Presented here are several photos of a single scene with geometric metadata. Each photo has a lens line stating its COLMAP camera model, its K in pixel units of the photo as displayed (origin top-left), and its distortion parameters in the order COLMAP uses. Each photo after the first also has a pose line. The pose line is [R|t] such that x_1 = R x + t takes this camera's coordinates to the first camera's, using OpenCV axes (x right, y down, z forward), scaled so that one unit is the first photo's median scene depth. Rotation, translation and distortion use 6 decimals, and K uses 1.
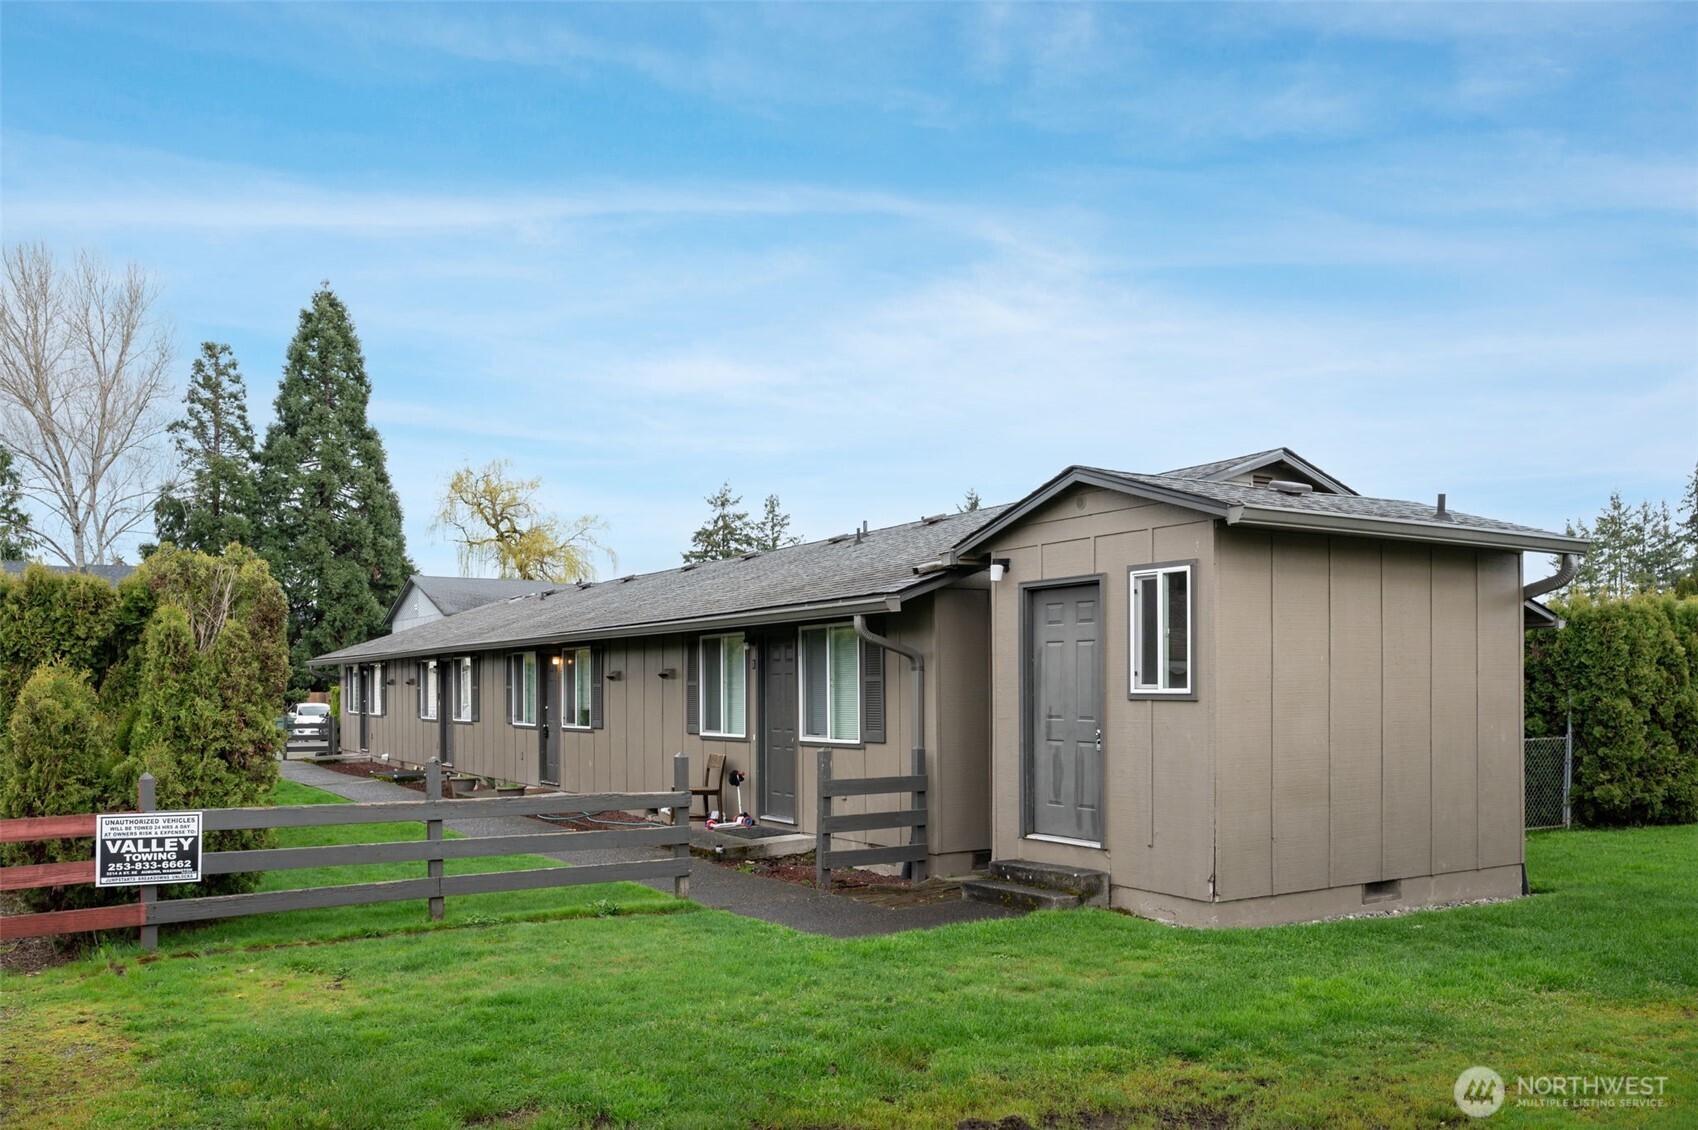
lens RADIAL K [[1338.3, 0, 851.4], [0, 1338.3, 676.8], [0, 0, 1]] dist [-0.006283, -0.002851]
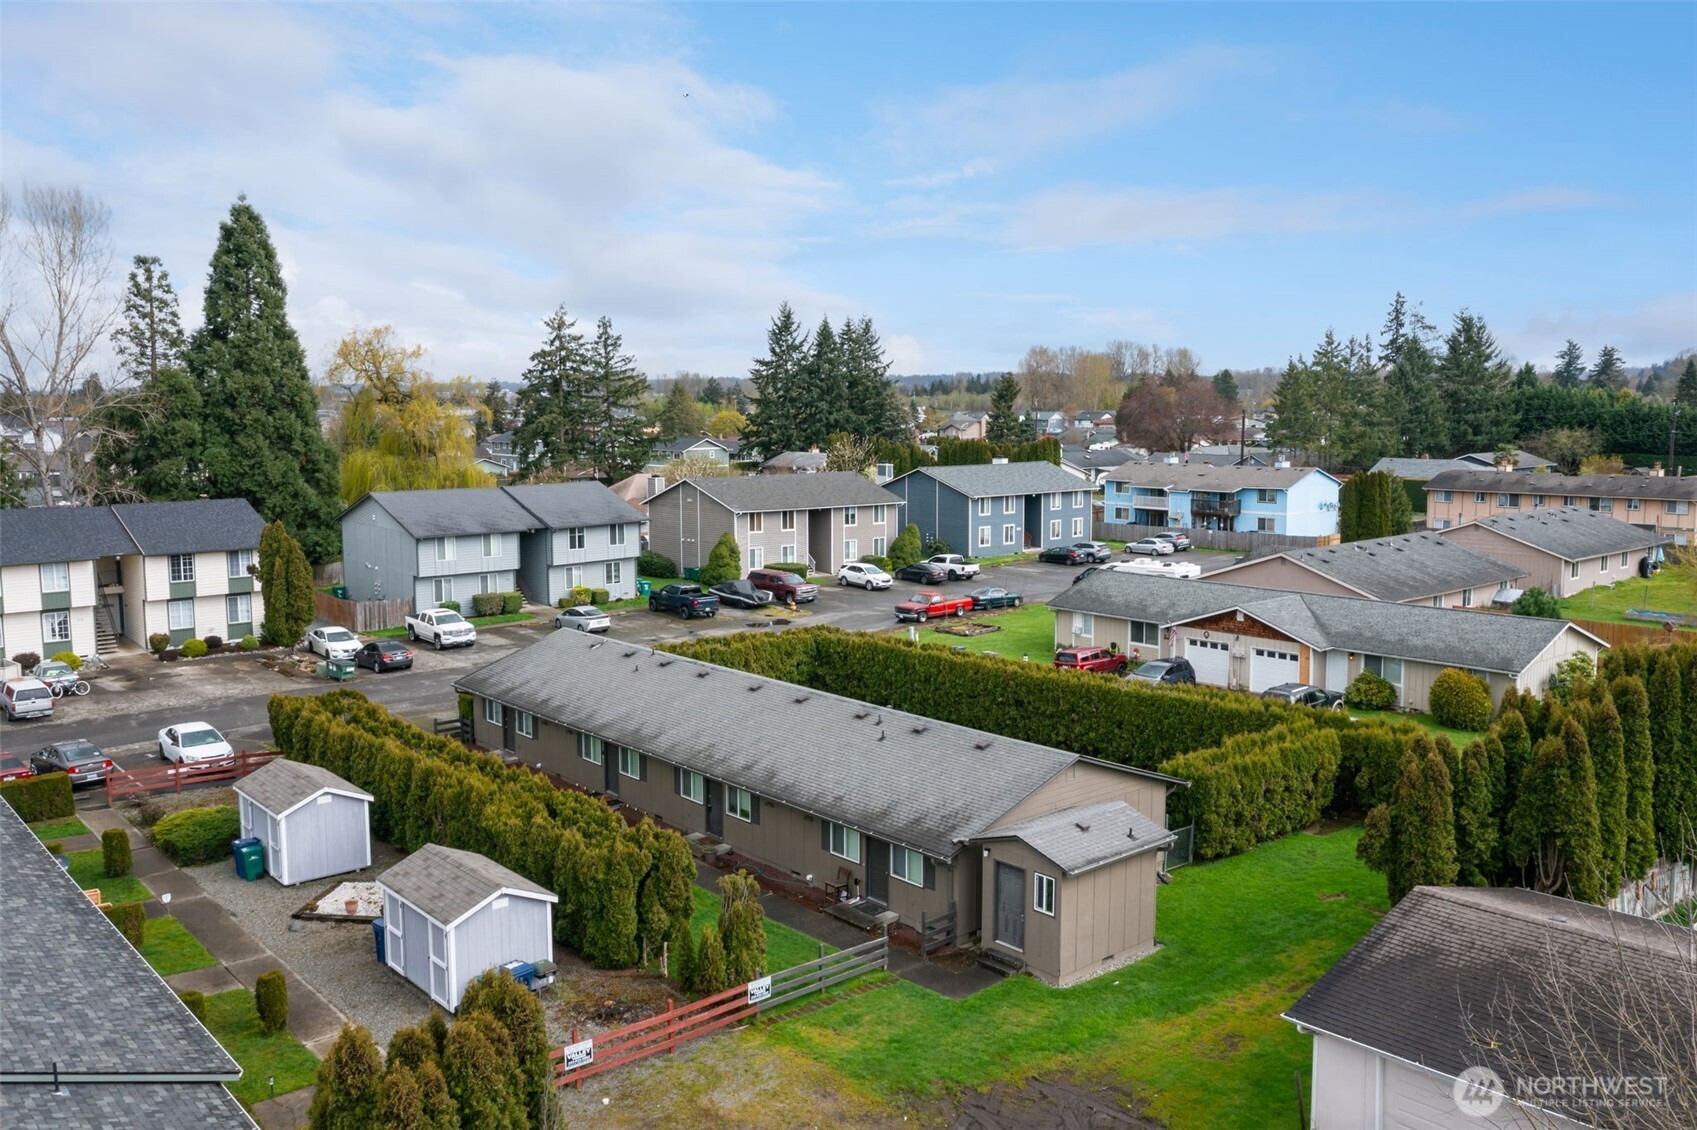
lens RADIAL K [[1347.0, 0, 848.5], [0, 1347.0, 565.0], [0, 0, 1]] dist [-0.004962, -0.001514]
pose [[0.986430, -0.012655, 0.163696, -0.085804], [-0.007785, 0.992298, 0.123629, -0.138004], [-0.164000, -0.123226, 0.978734, -0.227192]]
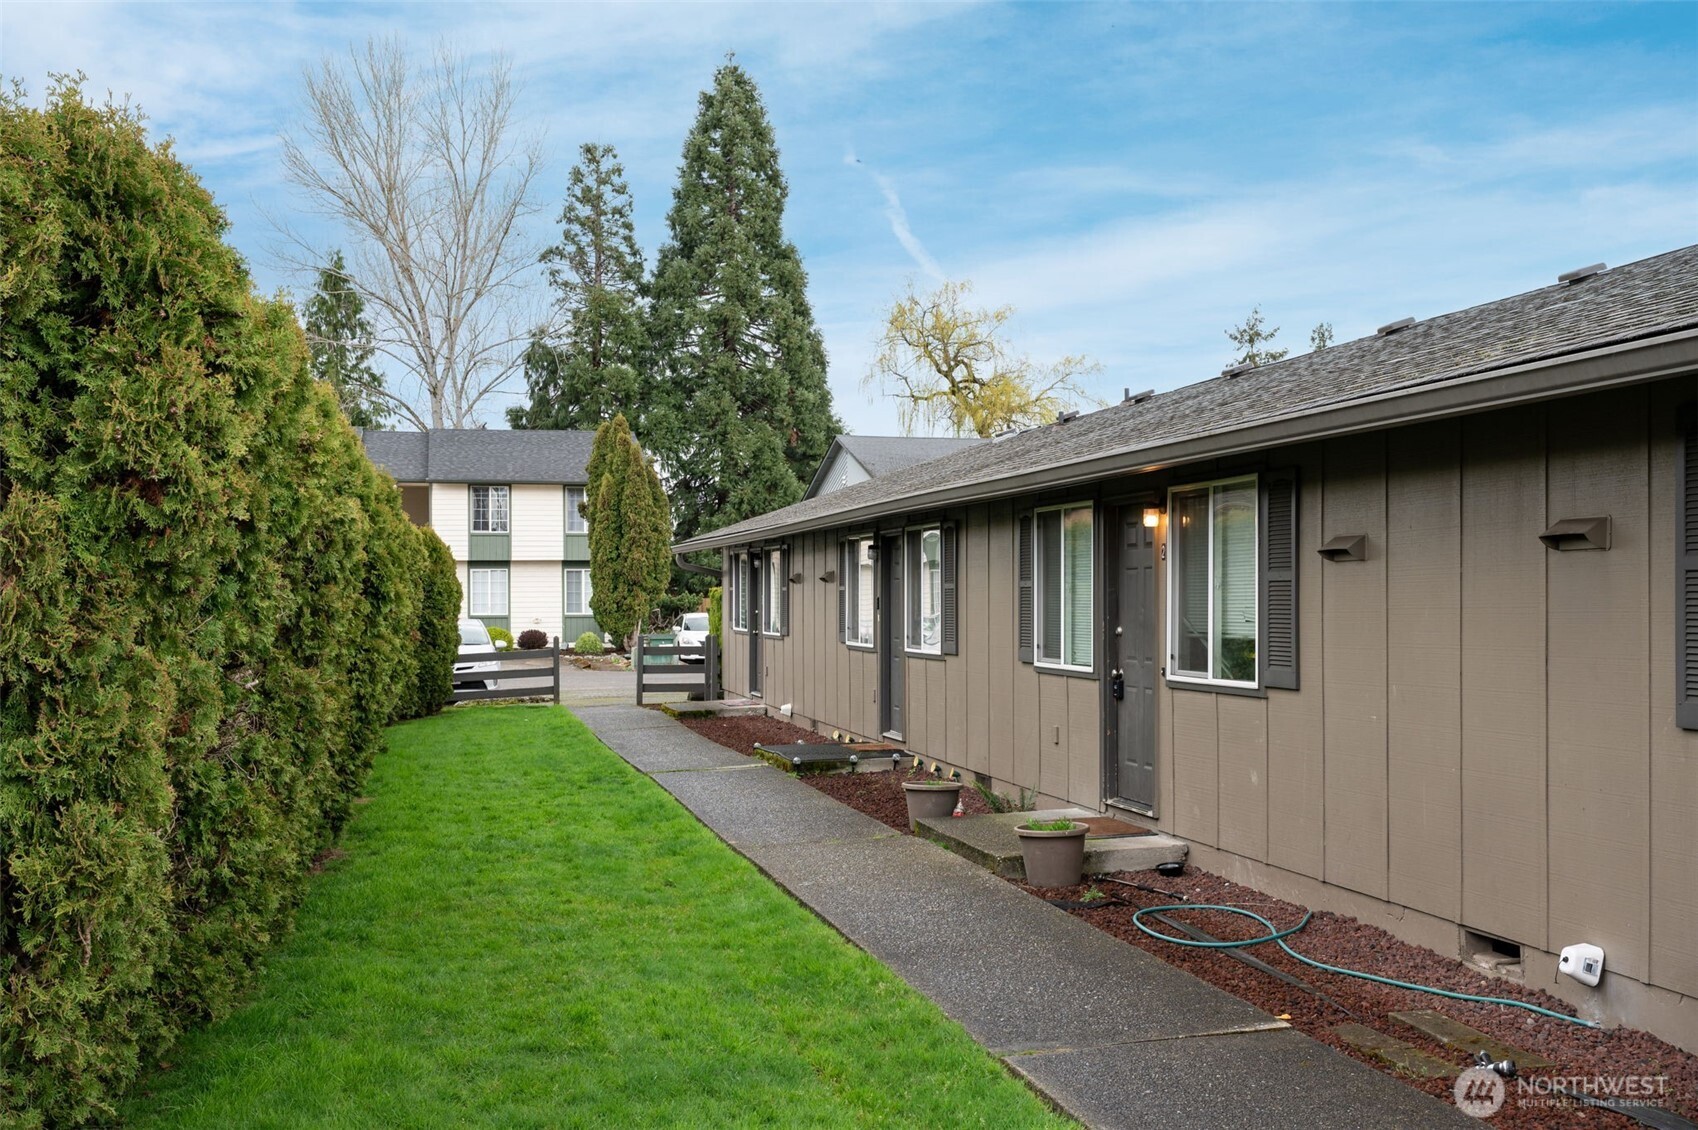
lens RADIAL K [[1708.3, 0, 849.0], [0, 1708.3, 565.0], [0, 0, 1]] dist [0.002635, 0.003191]
pose [[0.951215, -0.002390, -0.308518, -0.034880], [-0.000530, 0.999956, -0.009379, 0.001796], [0.308527, 0.009085, 0.951172, 0.111433]]
